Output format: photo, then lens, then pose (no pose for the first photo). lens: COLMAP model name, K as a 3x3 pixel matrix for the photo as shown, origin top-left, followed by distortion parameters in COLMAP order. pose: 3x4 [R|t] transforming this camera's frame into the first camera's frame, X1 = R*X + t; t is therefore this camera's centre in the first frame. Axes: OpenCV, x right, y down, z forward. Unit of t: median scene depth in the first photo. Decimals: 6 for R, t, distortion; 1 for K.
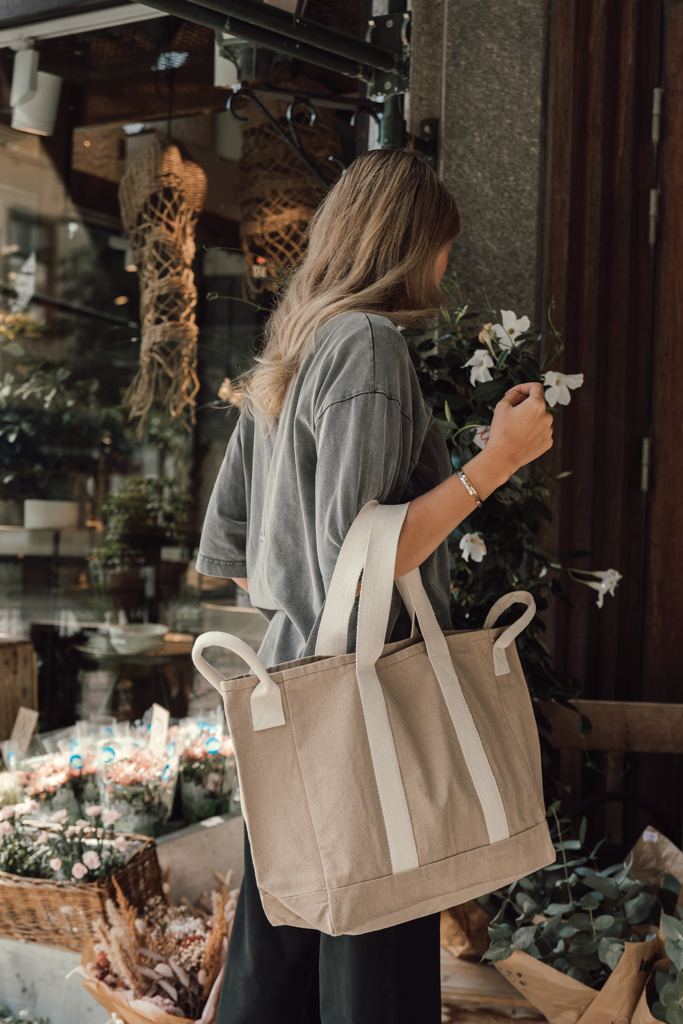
lens RADIAL K [[1592.3, 0, 341.5], [0, 1592.3, 512.0], [0, 0, 1]] dist [-0.017348, 0.107194]
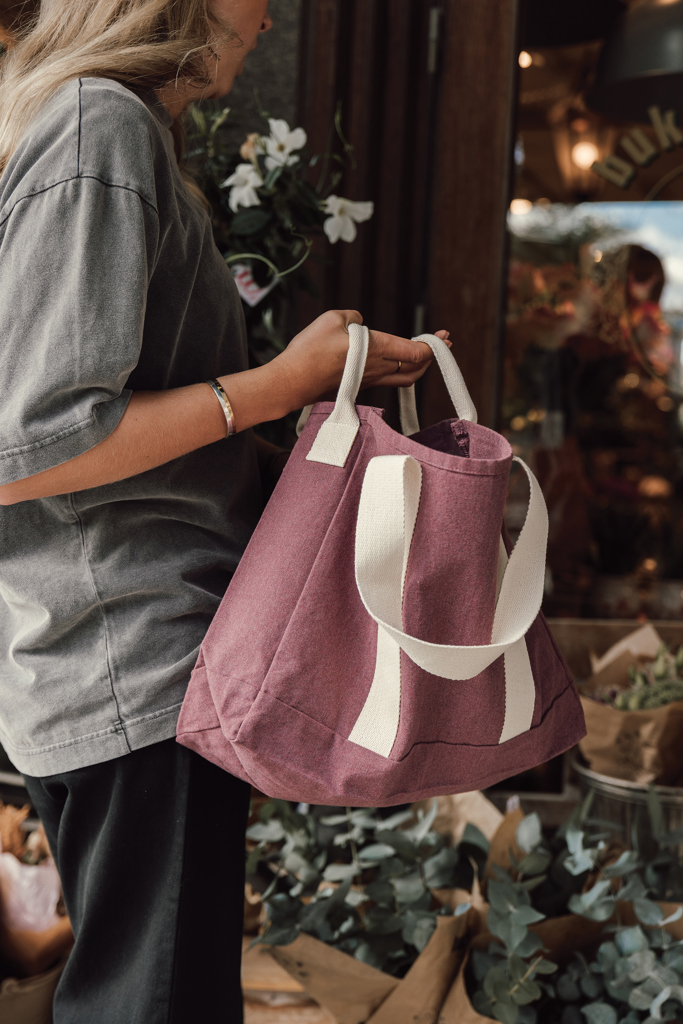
lens RADIAL K [[1533.8, 0, 341.5], [0, 1533.8, 512.0], [0, 0, 1]] dist [-0.020635, 0.021184]
pose [[0.977170, 0.011564, 0.212143, -0.024347], [-0.020483, 0.998994, 0.039892, 0.037814], [-0.211468, -0.043327, 0.976424, 0.246808]]
